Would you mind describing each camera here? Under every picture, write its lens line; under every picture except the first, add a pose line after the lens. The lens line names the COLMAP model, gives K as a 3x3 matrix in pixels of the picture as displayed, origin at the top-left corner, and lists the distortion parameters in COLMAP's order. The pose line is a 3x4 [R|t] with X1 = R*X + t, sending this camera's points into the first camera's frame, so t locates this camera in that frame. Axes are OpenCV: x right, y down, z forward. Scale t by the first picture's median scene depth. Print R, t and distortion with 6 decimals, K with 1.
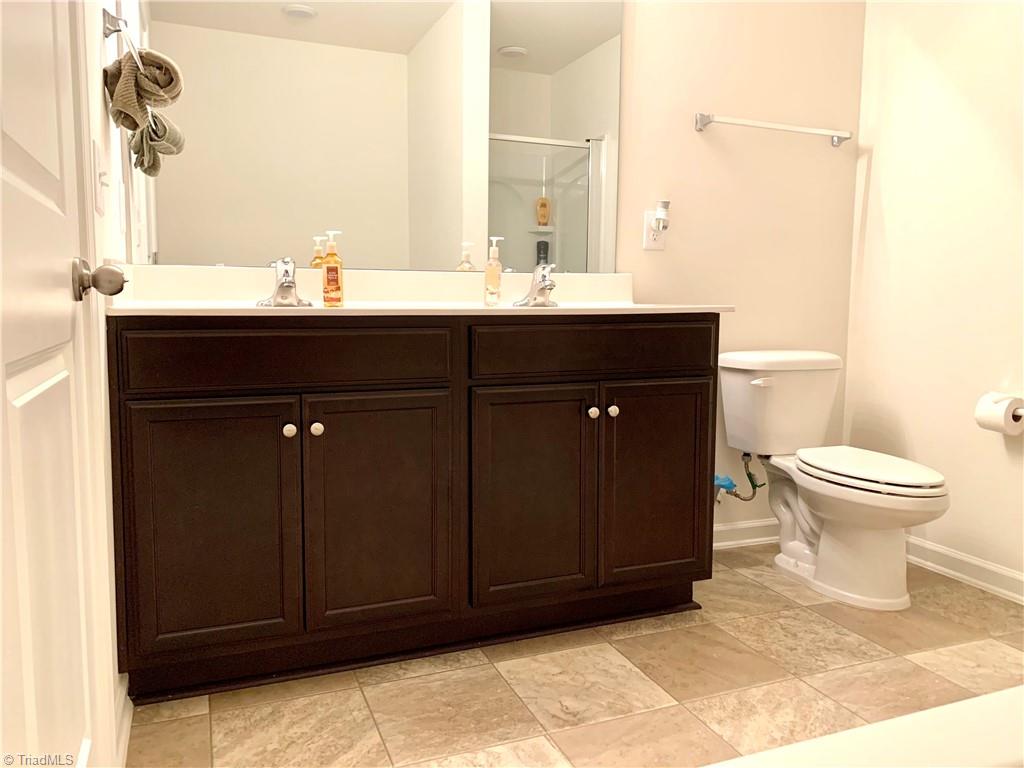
lens RADIAL K [[773.3, 0, 509.1], [0, 773.3, 383.4], [0, 0, 1]] dist [0.044925, -0.051632]
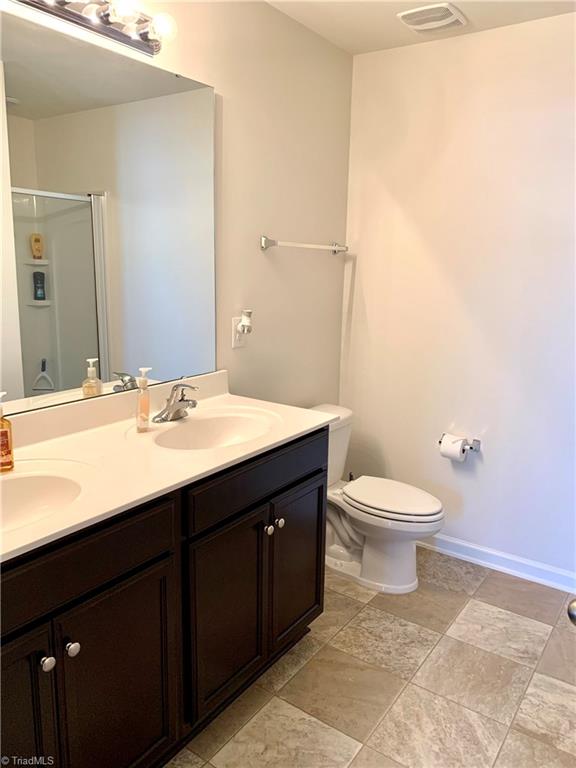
lens RADIAL K [[580.0, 0, 286.7], [0, 580.0, 381.5], [0, 0, 1]] dist [0.044925, -0.051632]
pose [[0.840939, -0.096989, 0.532367, -0.276315], [0.043399, 0.992726, 0.112305, -0.246217], [-0.539387, -0.071337, 0.839031, 0.202105]]
